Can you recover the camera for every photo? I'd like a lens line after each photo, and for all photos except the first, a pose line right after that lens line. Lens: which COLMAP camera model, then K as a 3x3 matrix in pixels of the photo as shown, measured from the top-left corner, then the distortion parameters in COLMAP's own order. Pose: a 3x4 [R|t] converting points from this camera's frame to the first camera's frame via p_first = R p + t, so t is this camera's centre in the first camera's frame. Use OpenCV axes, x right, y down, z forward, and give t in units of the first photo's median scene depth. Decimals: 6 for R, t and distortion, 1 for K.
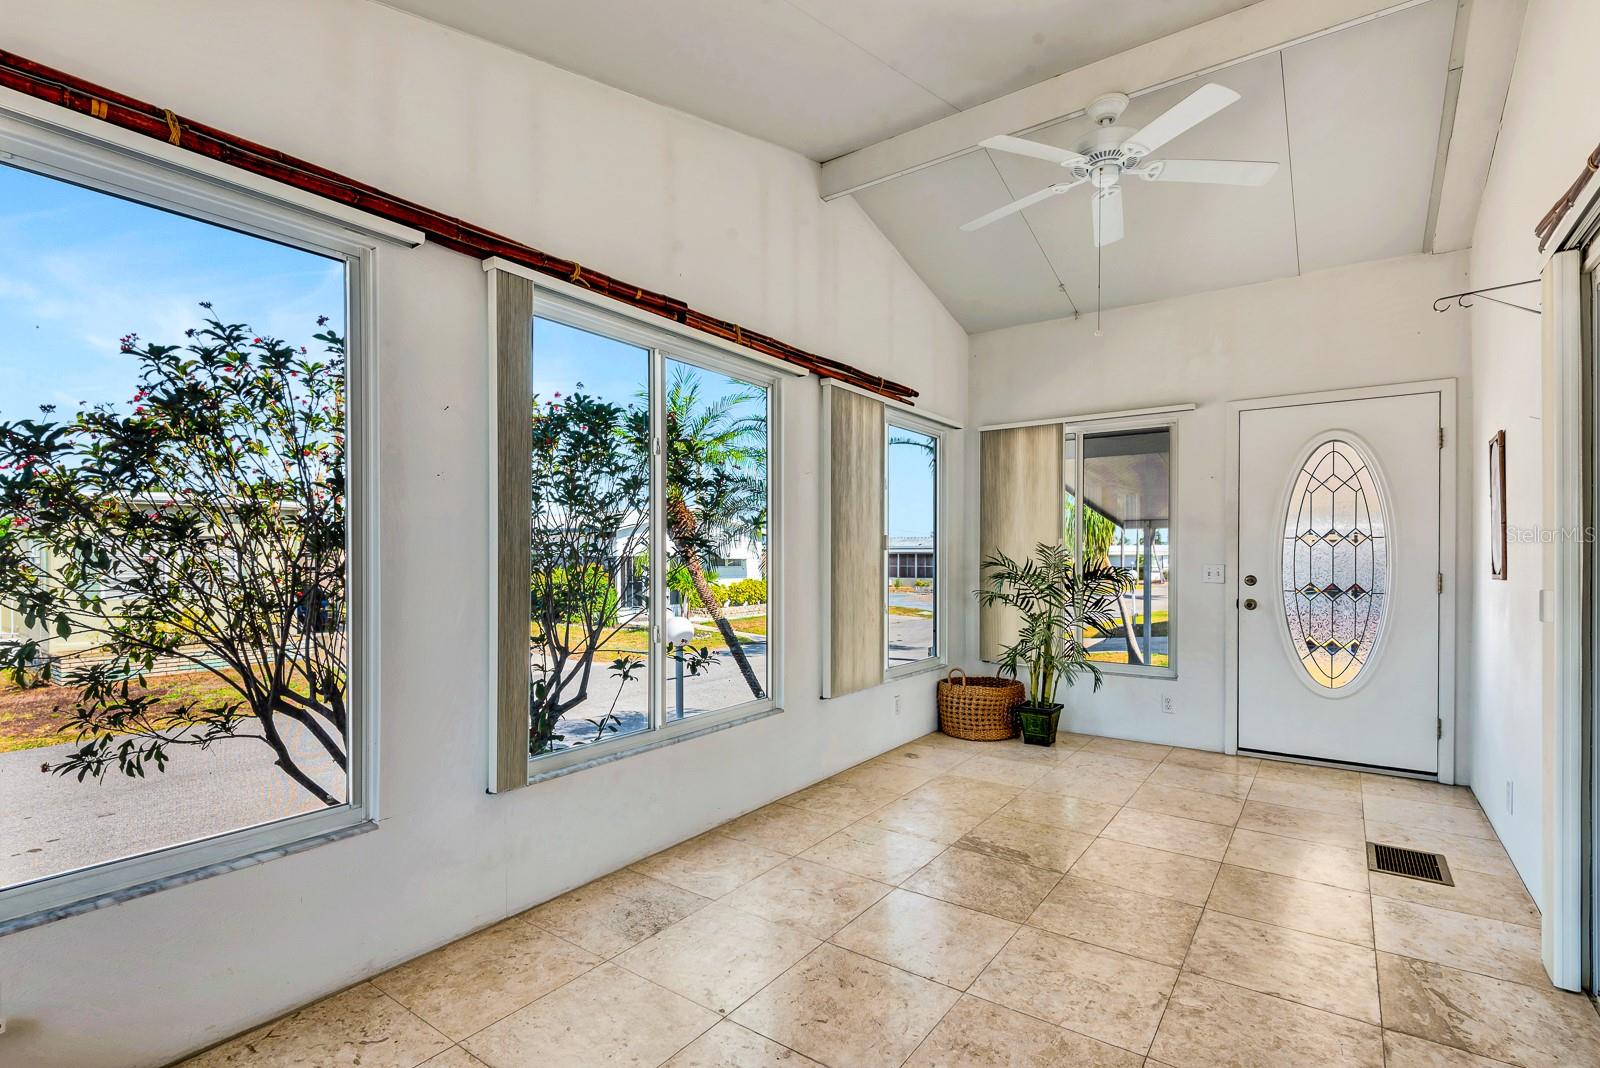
lens RADIAL K [[747.7, 0, 784.3], [0, 747.7, 558.9], [0, 0, 1]] dist [0.017225, -0.007606]
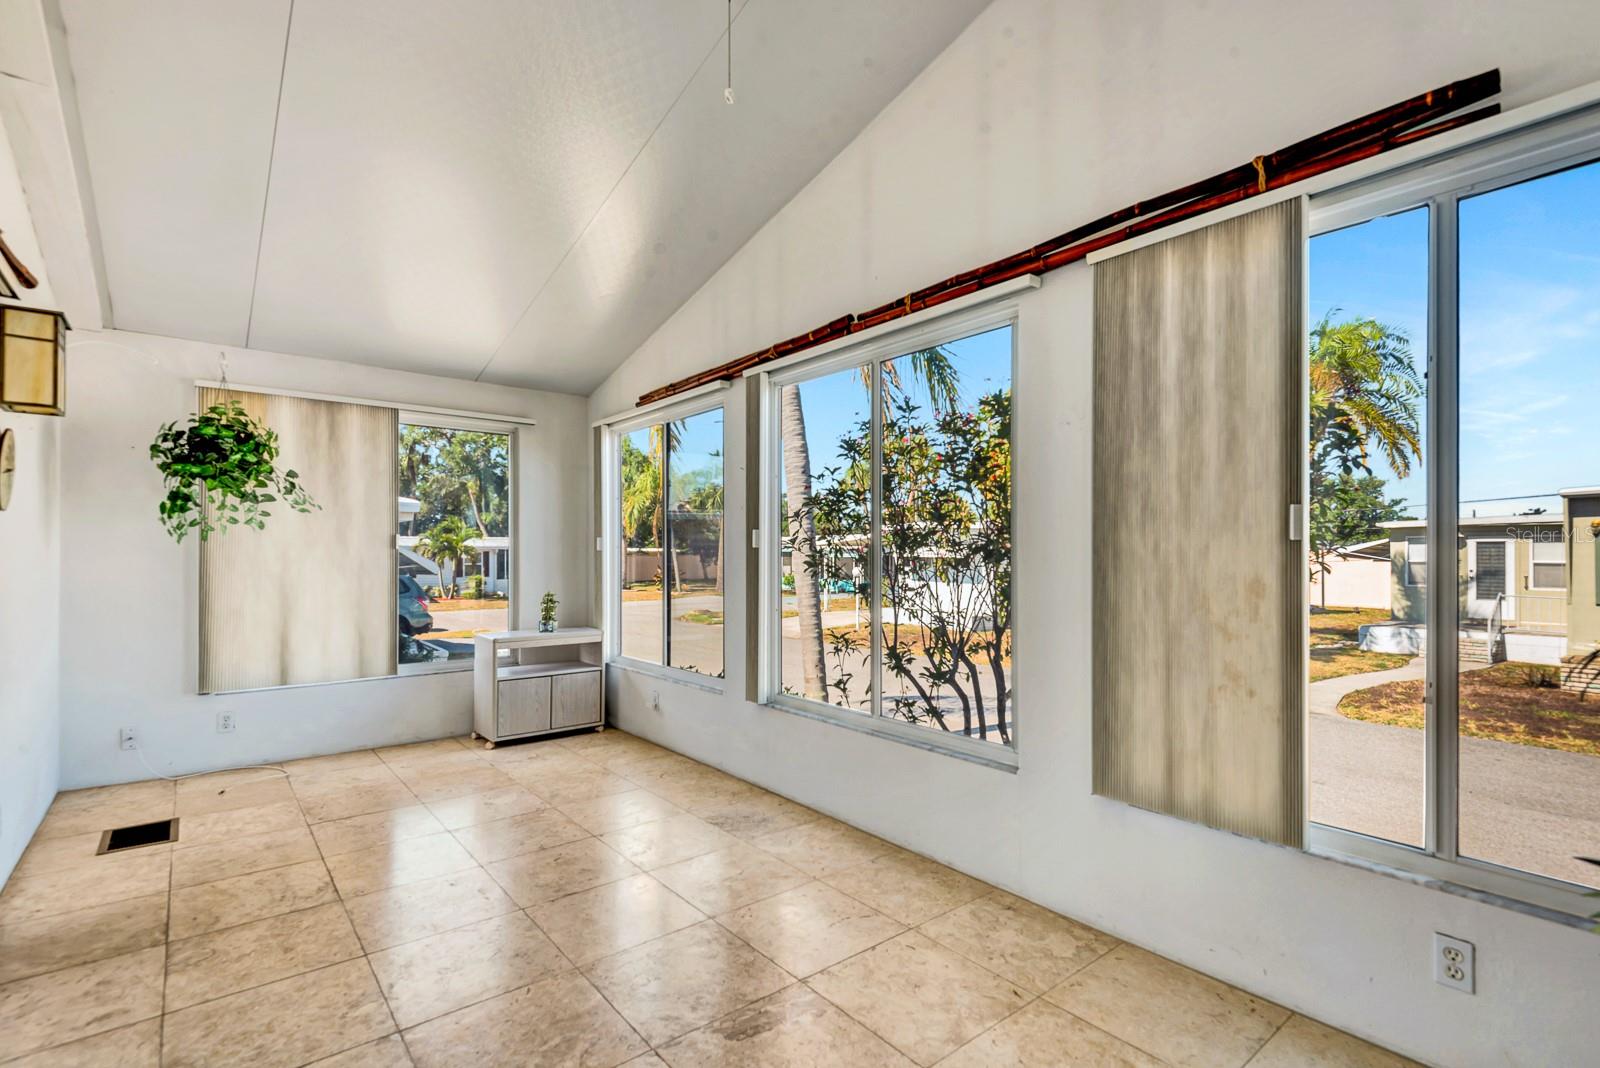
lens RADIAL K [[747.7, 0, 804.2], [0, 747.7, 546.0], [0, 0, 1]] dist [0.017225, -0.007606]
pose [[-0.255394, -0.010350, -0.966782, 0.719863], [-0.003620, 0.999946, -0.009748, -0.003280], [0.966830, 0.001010, -0.255418, 0.962192]]
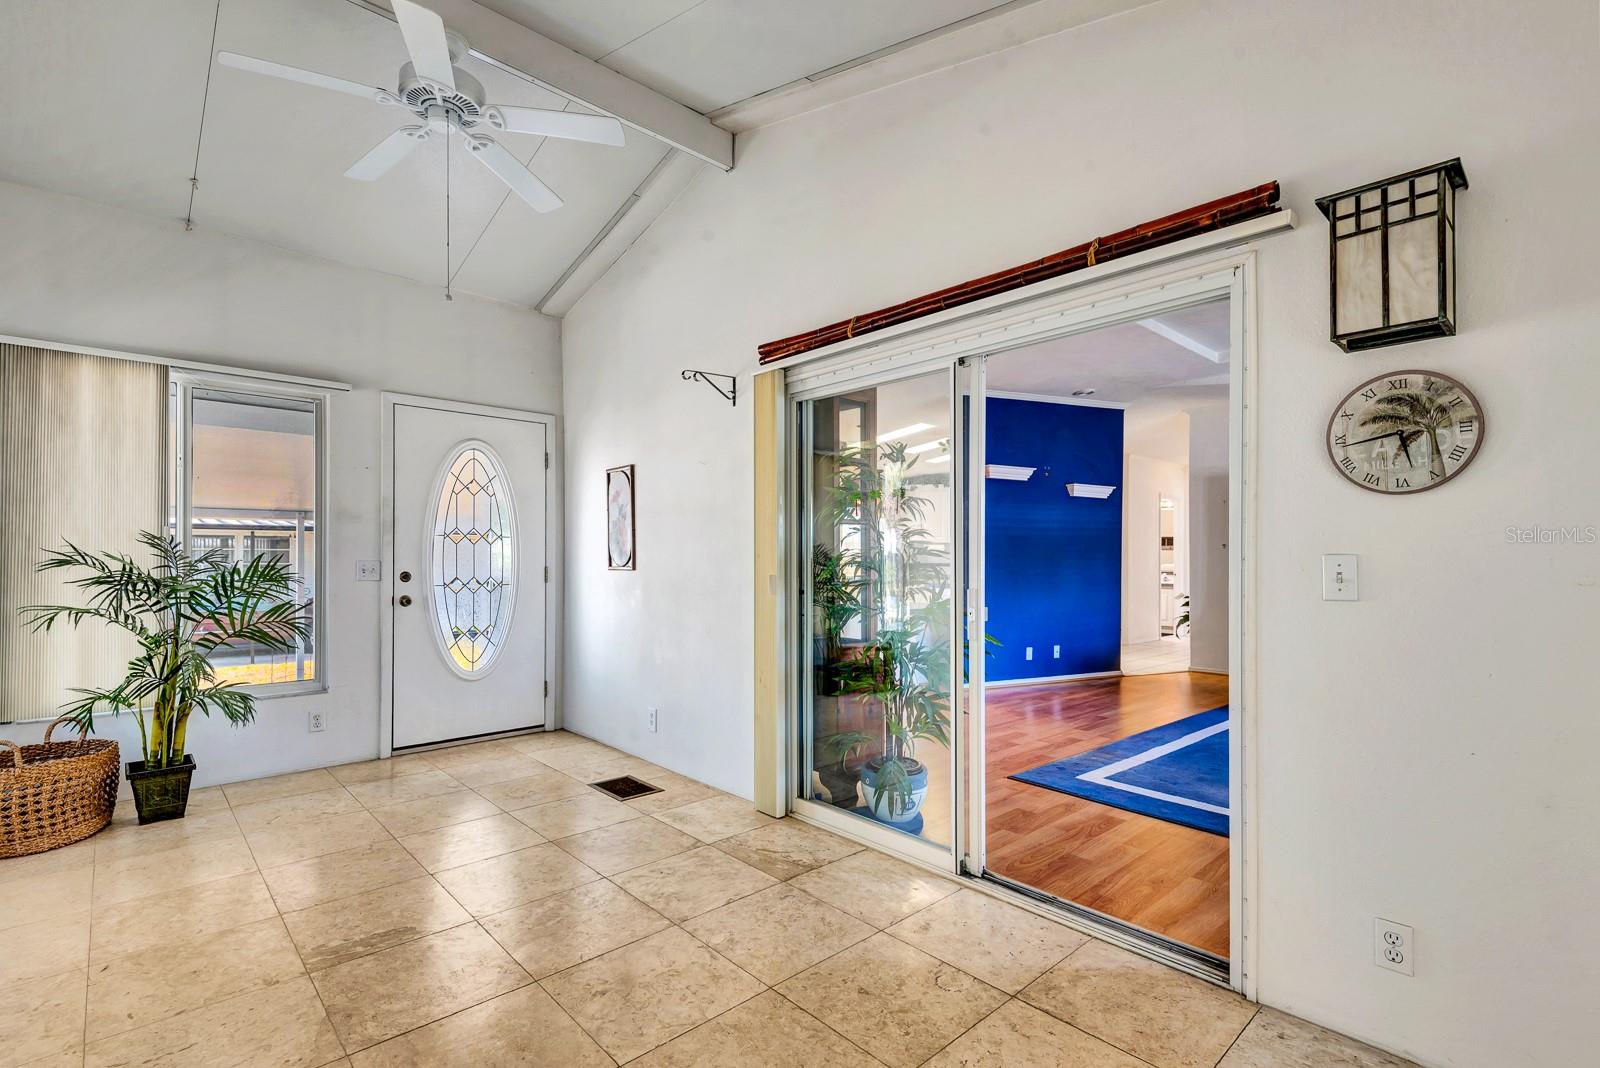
lens RADIAL K [[747.7, 0, 804.5], [0, 747.7, 556.2], [0, 0, 1]] dist [0.017225, -0.007606]
pose [[0.184716, -0.000213, 0.982792, -0.304217], [-0.001460, 0.999999, 0.000491, 0.000051], [-0.982791, -0.001526, 0.184716, 0.351065]]
